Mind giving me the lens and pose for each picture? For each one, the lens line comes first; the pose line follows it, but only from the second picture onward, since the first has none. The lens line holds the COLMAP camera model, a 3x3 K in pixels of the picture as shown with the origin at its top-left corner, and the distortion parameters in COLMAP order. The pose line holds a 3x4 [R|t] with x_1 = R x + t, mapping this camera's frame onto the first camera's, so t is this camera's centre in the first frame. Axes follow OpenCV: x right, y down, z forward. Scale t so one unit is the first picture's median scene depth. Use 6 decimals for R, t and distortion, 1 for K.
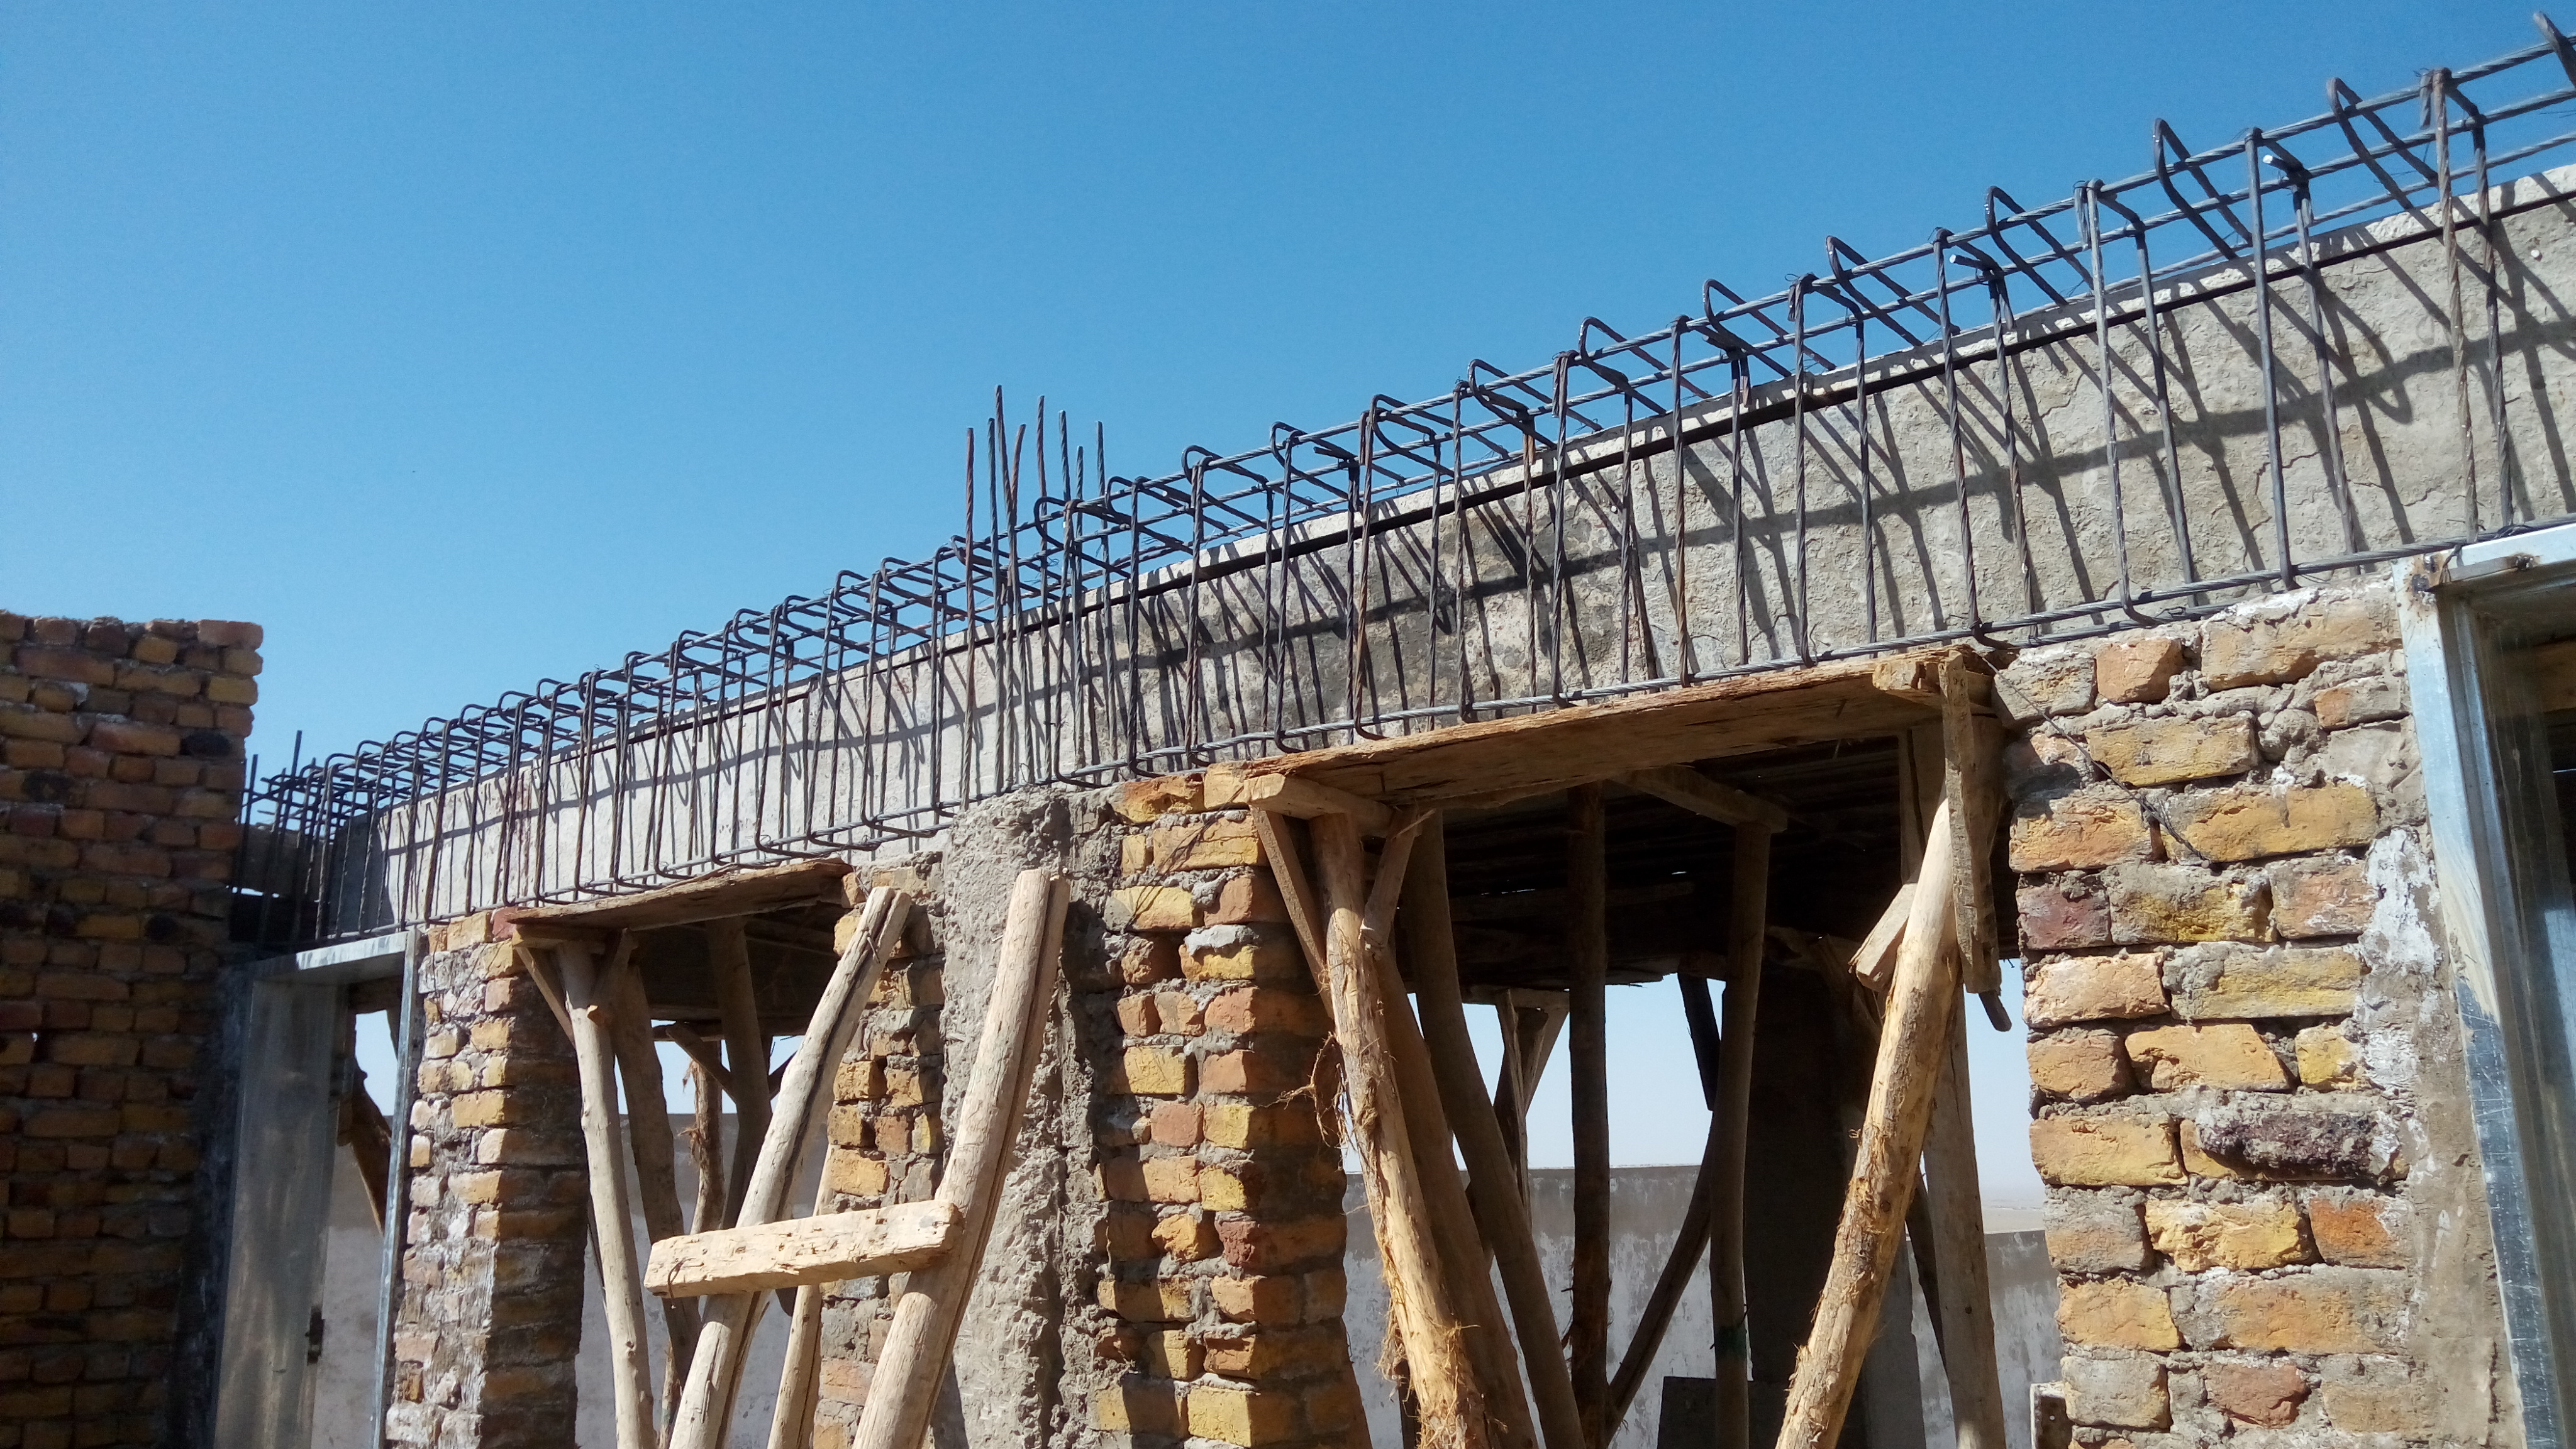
lens RADIAL K [[2026.6, 0, 1288.0], [0, 2026.6, 724.5], [0, 0, 1]] dist [0.124739, -0.187478]
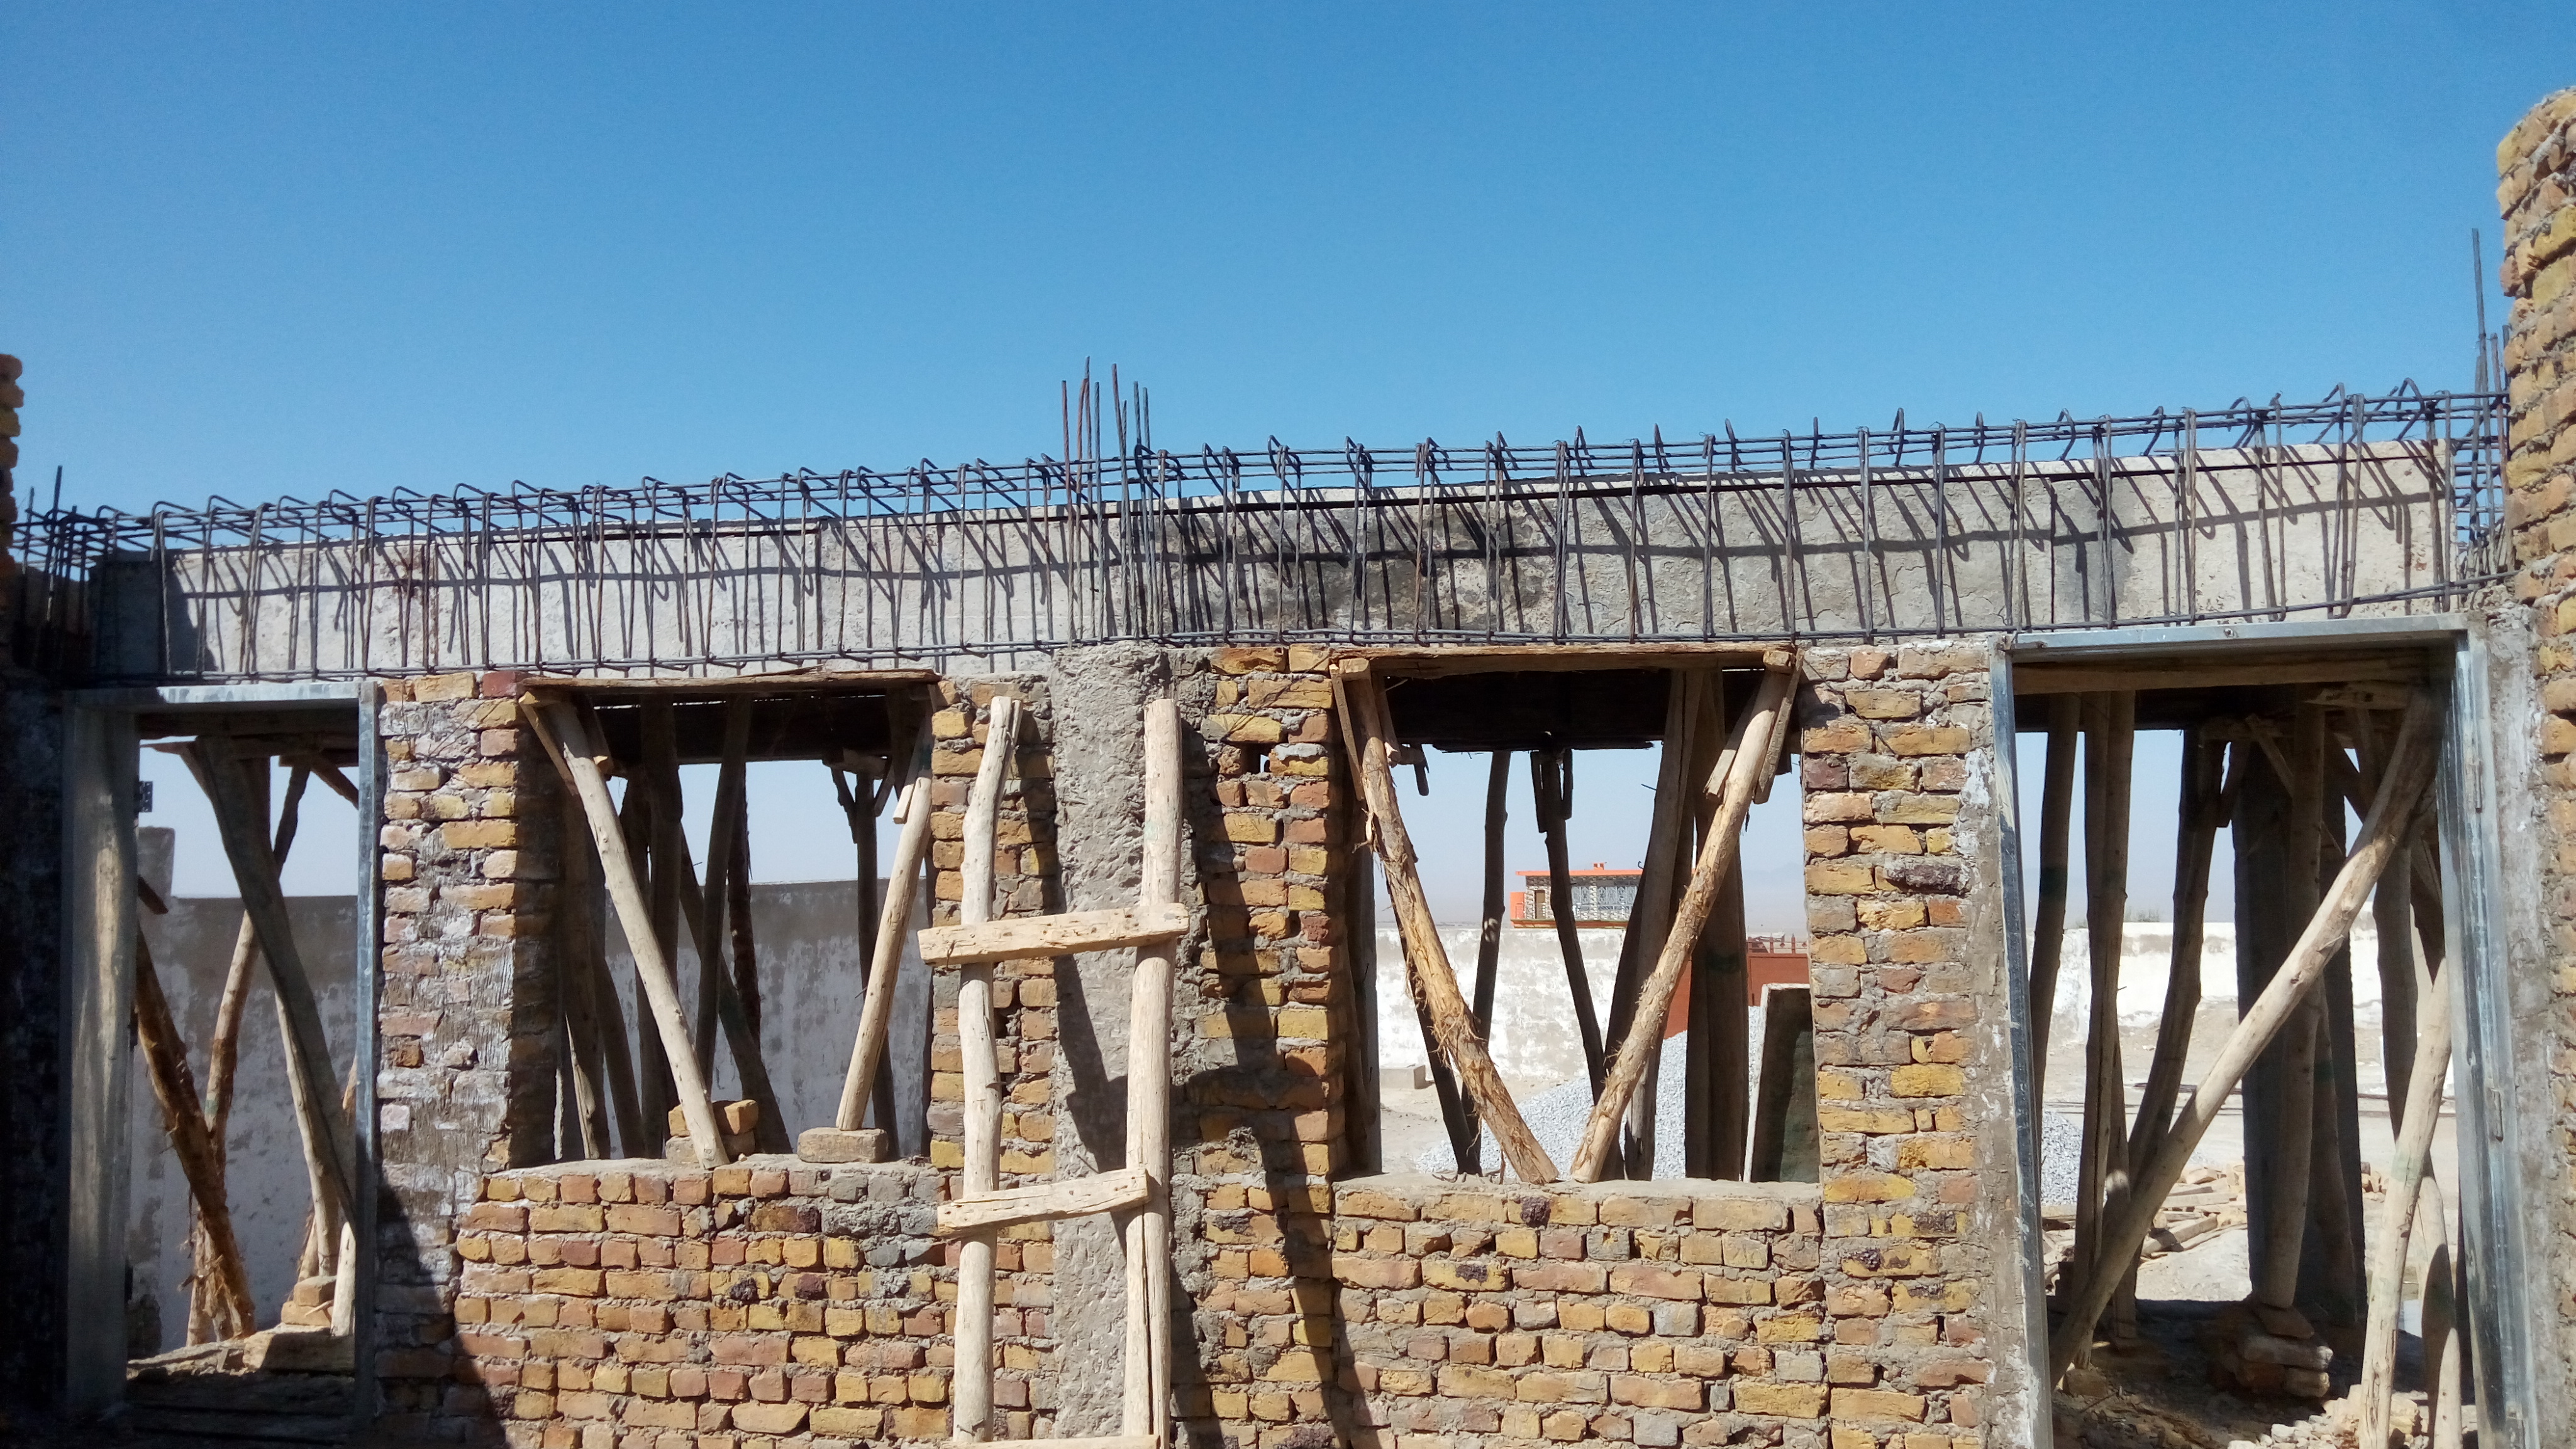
lens RADIAL K [[2026.6, 0, 1288.0], [0, 2026.6, 724.5], [0, 0, 1]] dist [0.124739, -0.187478]
pose [[0.855858, 0.043901, 0.515344, -0.915155], [-0.113308, 0.988102, 0.104002, -0.088721], [-0.504646, -0.147403, 0.850649, -0.407480]]
